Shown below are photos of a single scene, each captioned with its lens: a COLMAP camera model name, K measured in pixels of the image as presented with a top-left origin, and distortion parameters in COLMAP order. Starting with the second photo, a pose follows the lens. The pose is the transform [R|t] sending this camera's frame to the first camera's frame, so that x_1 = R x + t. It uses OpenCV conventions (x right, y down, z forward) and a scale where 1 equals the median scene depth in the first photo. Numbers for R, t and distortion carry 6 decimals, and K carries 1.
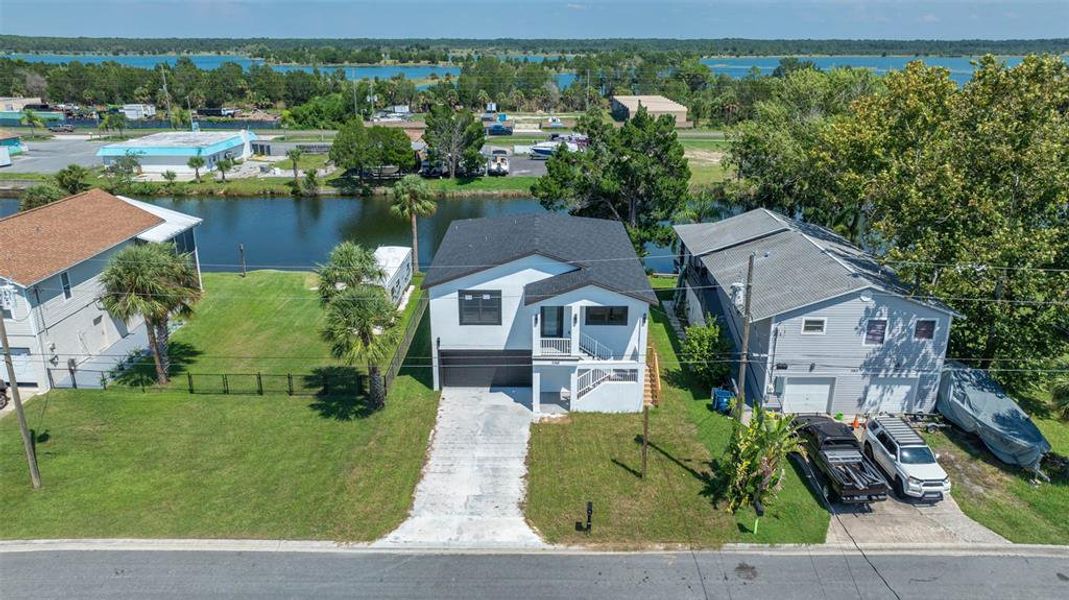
lens RADIAL K [[757.1, 0, 538.5], [0, 757.1, 302.2], [0, 0, 1]] dist [-0.022301, 0.011859]
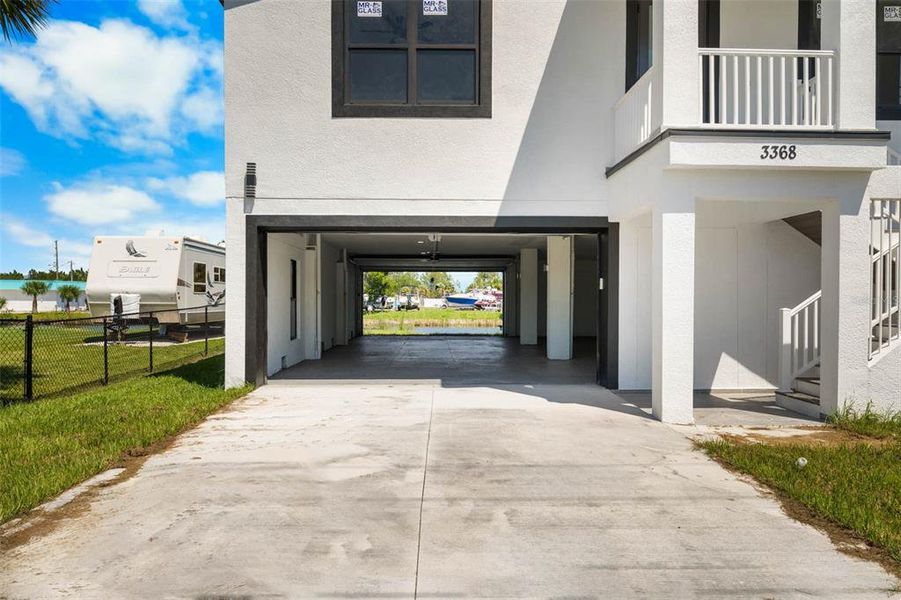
lens RADIAL K [[668.5, 0, 449.1], [0, 668.5, 302.5], [0, 0, 1]] dist [-0.002410, -0.003676]
pose [[0.999697, -0.002572, 0.024489, -0.074374], [0.010423, 0.945249, -0.326183, 0.181899], [-0.022309, 0.326339, 0.944989, 0.854600]]
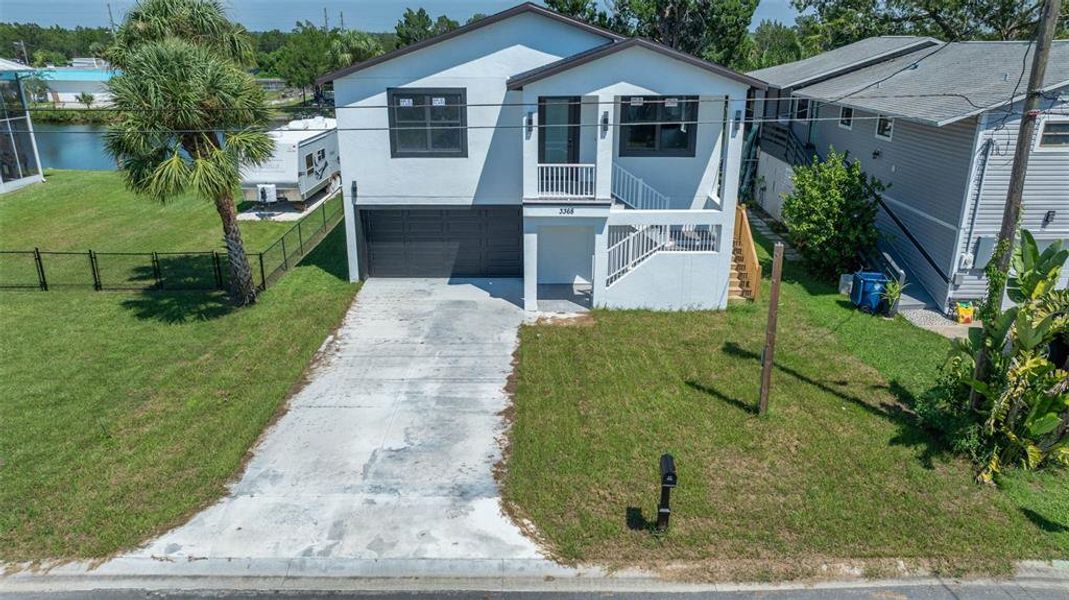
lens RADIAL K [[757.1, 0, 535.6], [0, 757.1, 300.8], [0, 0, 1]] dist [-0.022301, 0.011859]
pose [[0.999992, -0.003822, 0.000712, 0.000254], [0.003821, 0.999992, 0.000831, 0.144723], [-0.000715, -0.000828, 0.999999, 0.479295]]
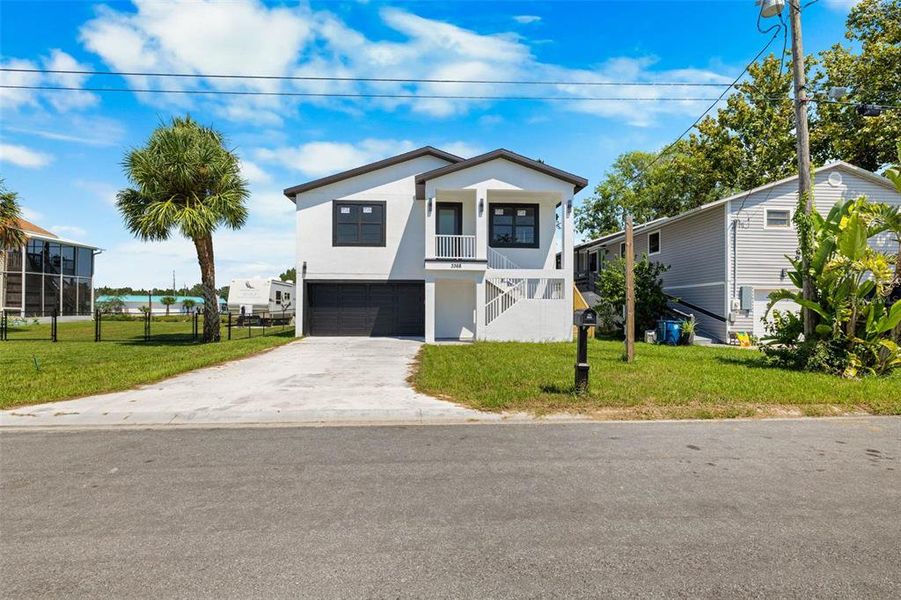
lens RADIAL K [[442.5, 0, 450.1], [0, 442.5, 304.9], [0, 0, 1]] dist [-0.002992, -0.000188]
pose [[0.997743, -0.001120, 0.067139, -0.012805], [0.023684, 0.941469, -0.336265, 0.266633], [-0.062832, 0.337096, 0.939371, 0.614947]]
